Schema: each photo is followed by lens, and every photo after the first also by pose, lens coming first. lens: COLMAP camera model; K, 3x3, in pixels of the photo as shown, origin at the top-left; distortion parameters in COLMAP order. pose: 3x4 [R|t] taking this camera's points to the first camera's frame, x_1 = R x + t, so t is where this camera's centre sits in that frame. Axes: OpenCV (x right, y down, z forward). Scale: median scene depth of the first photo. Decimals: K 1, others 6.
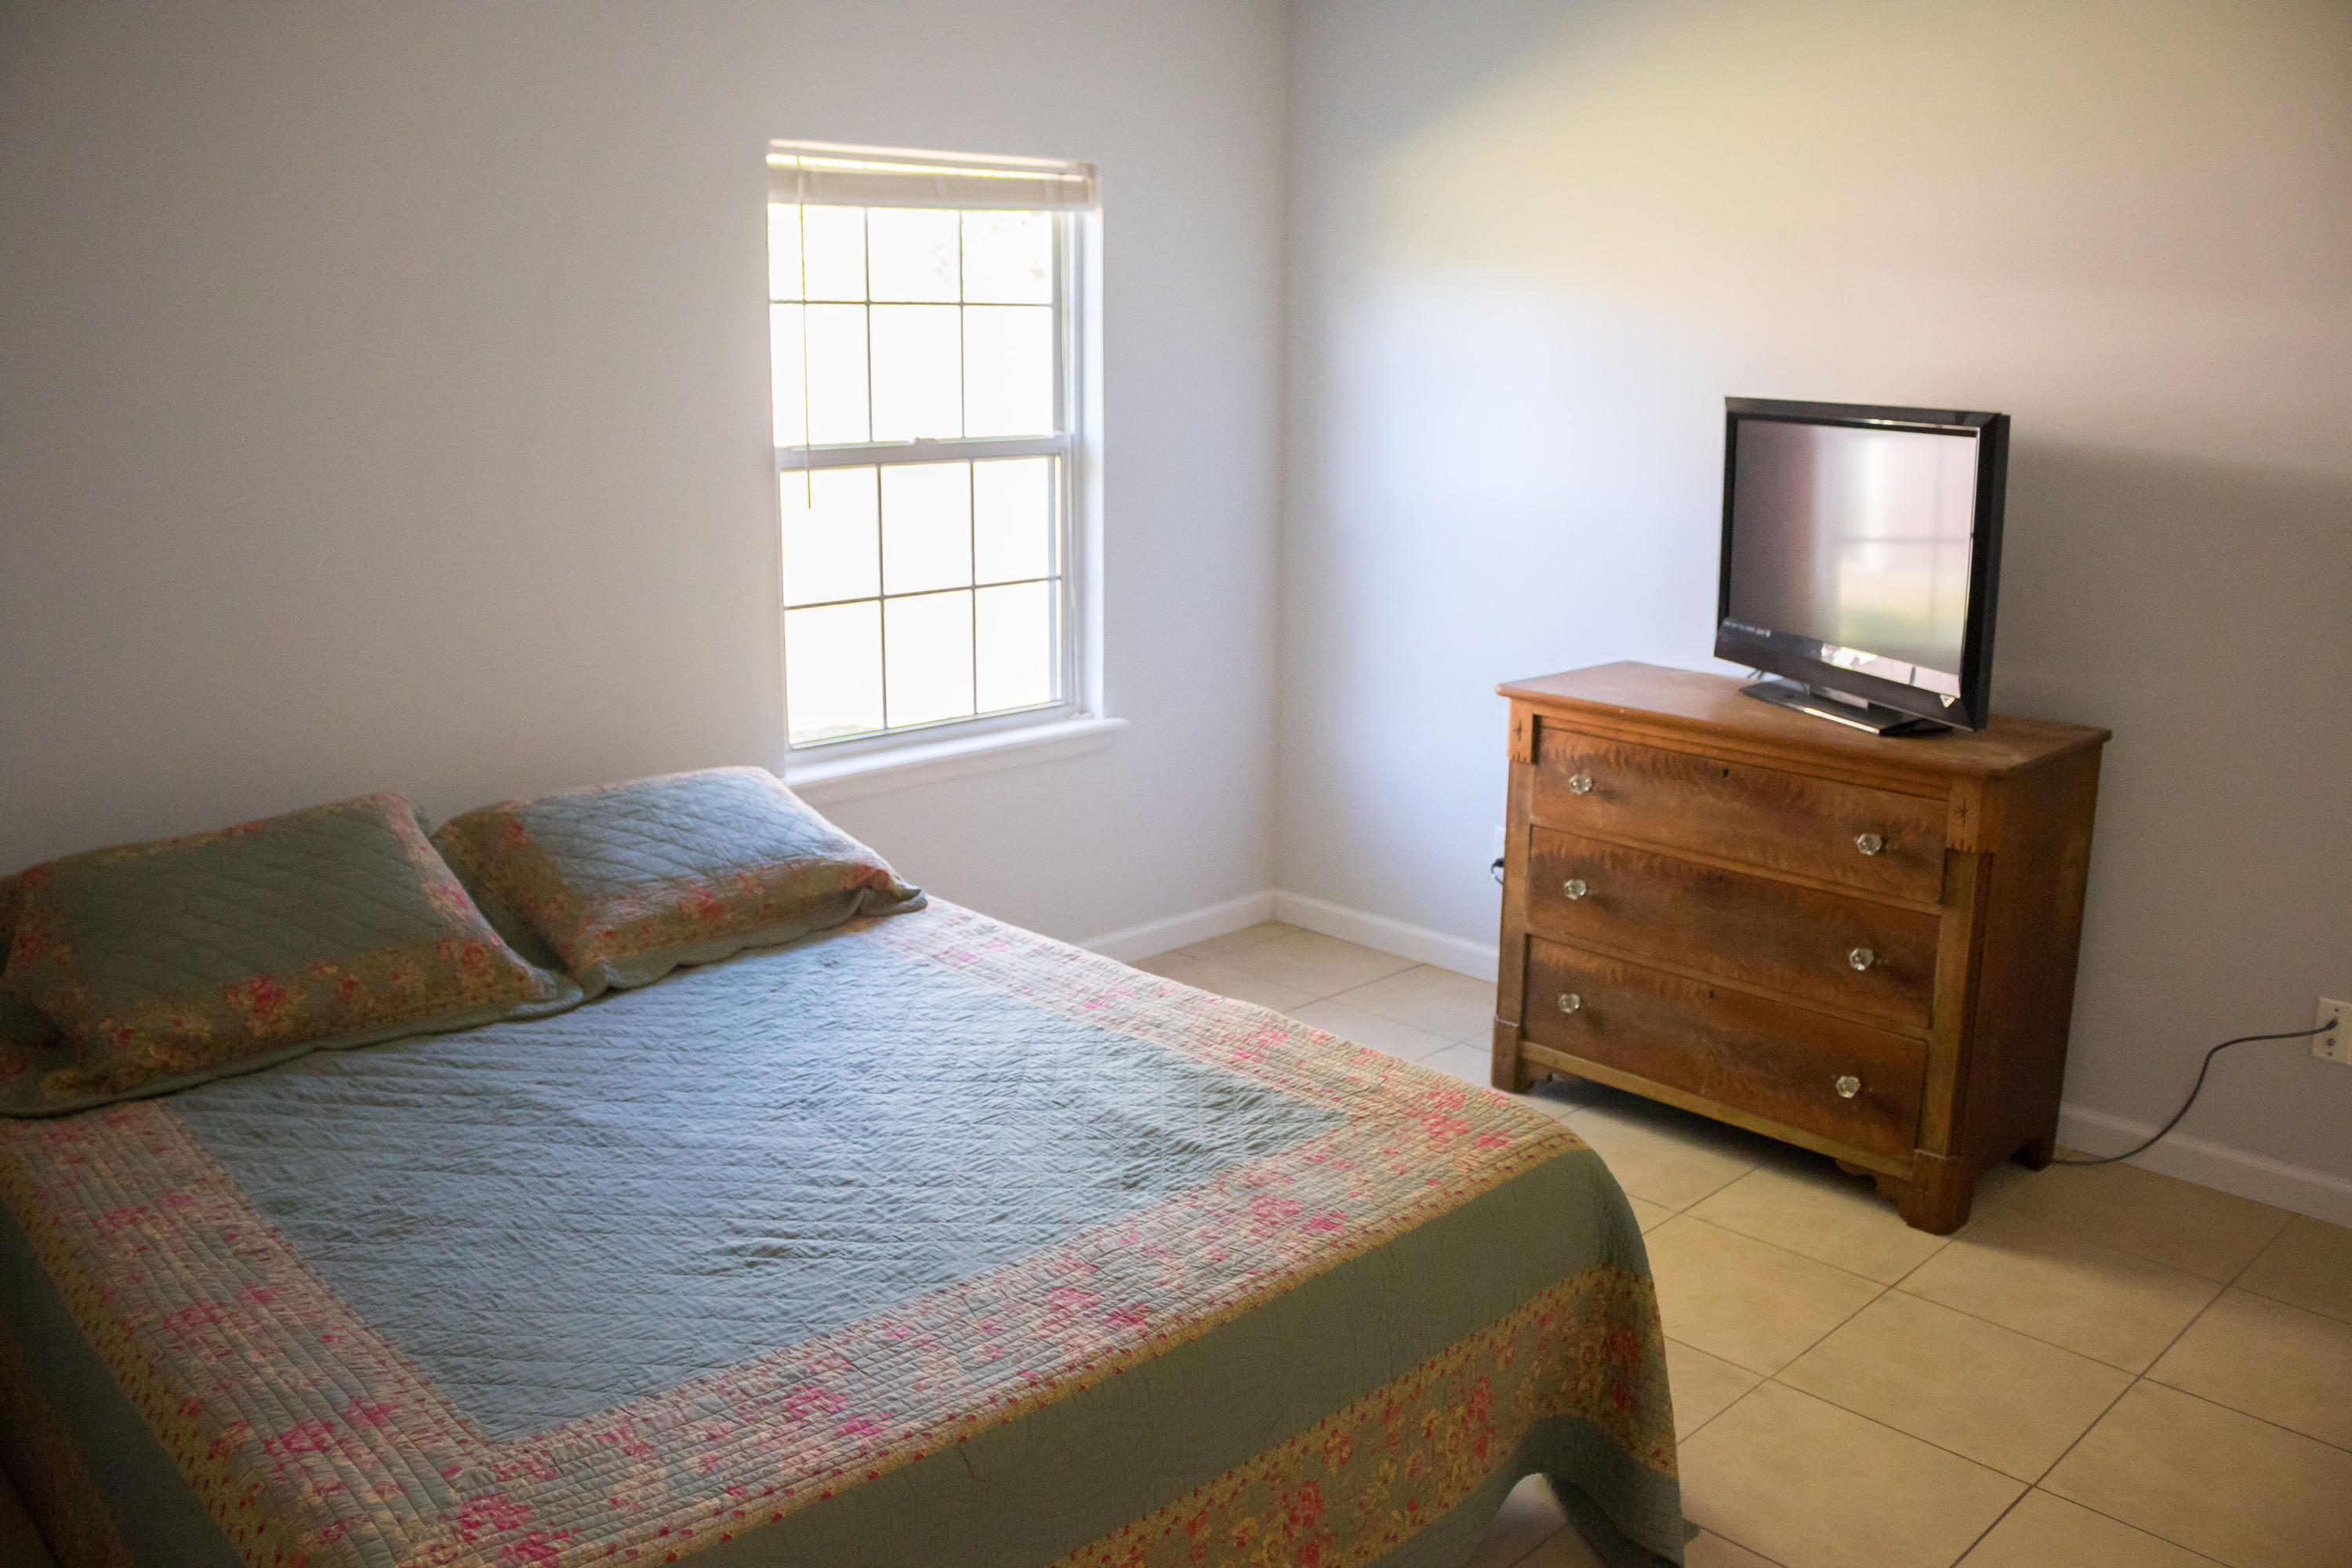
lens RADIAL K [[1933.2, 0, 1176.0], [0, 1933.2, 784.0], [0, 0, 1]] dist [-0.159888, 0.129837]
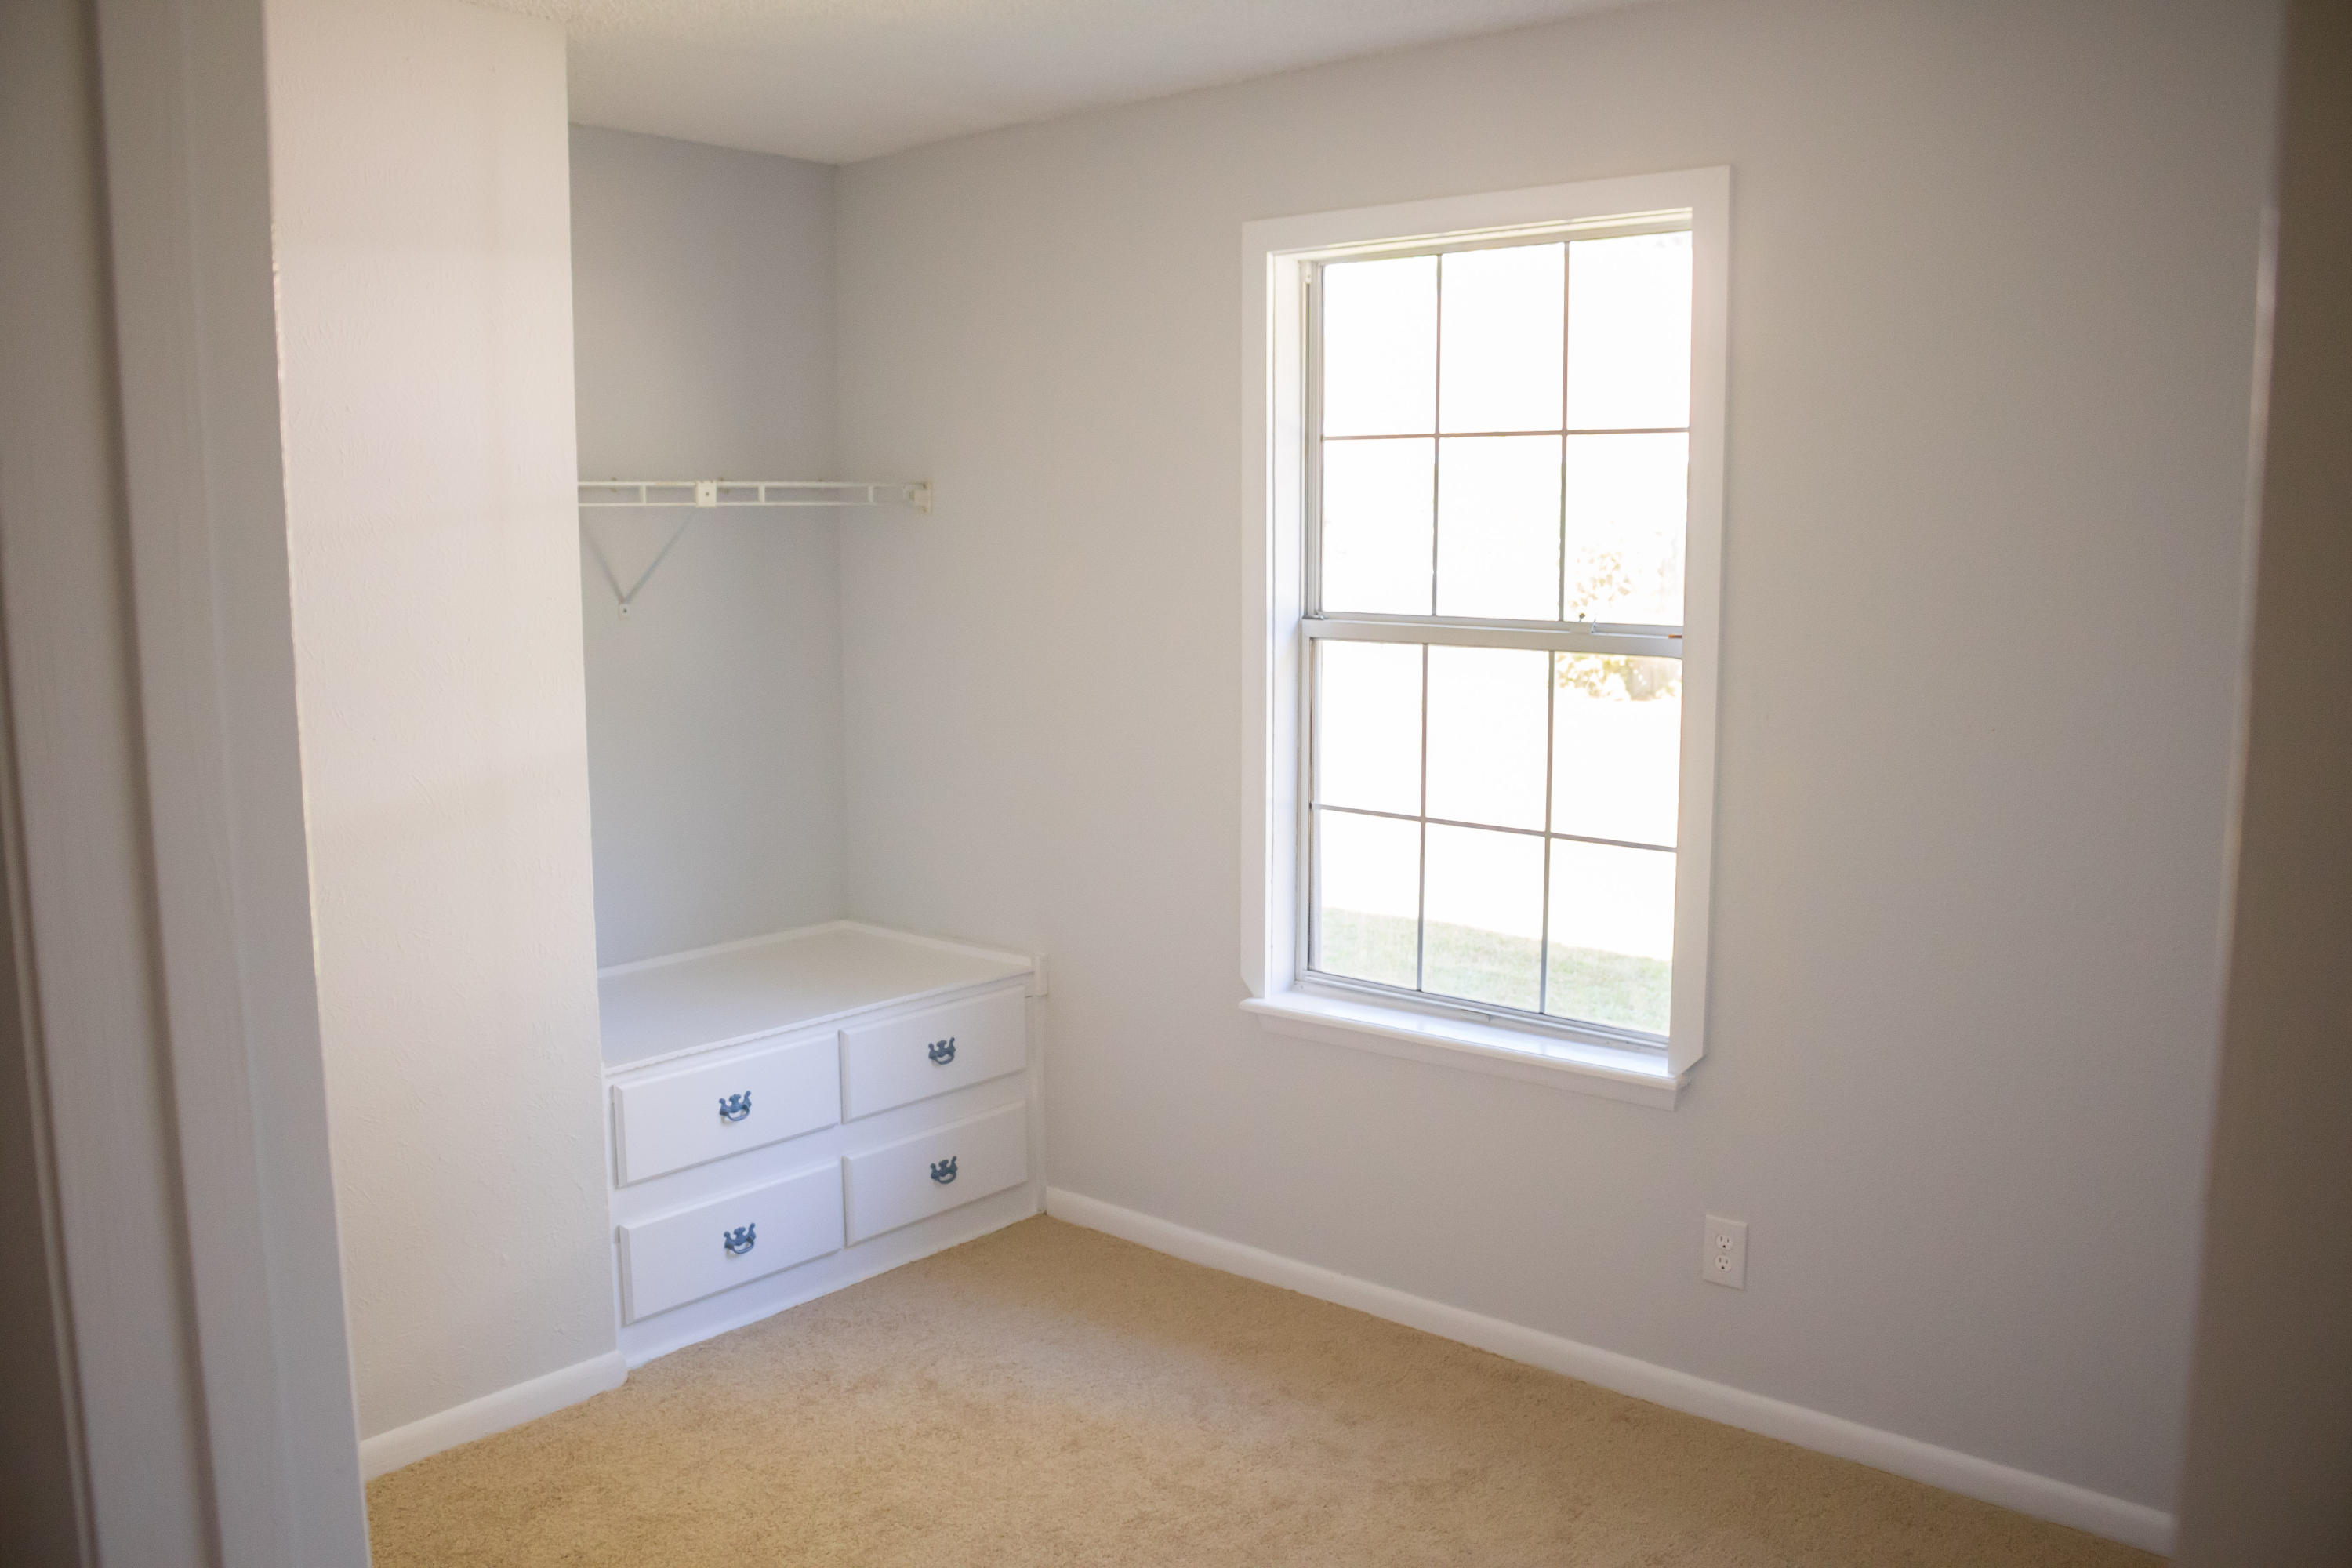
lens RADIAL K [[1933.2, 0, 1176.0], [0, 1933.2, 784.0], [0, 0, 1]] dist [-0.159888, 0.129837]
pose [[0.112271, 0.126170, -0.985635, 0.590664], [-0.208785, 0.972759, 0.100740, -0.168867], [0.971496, 0.194476, 0.135555, 0.810461]]
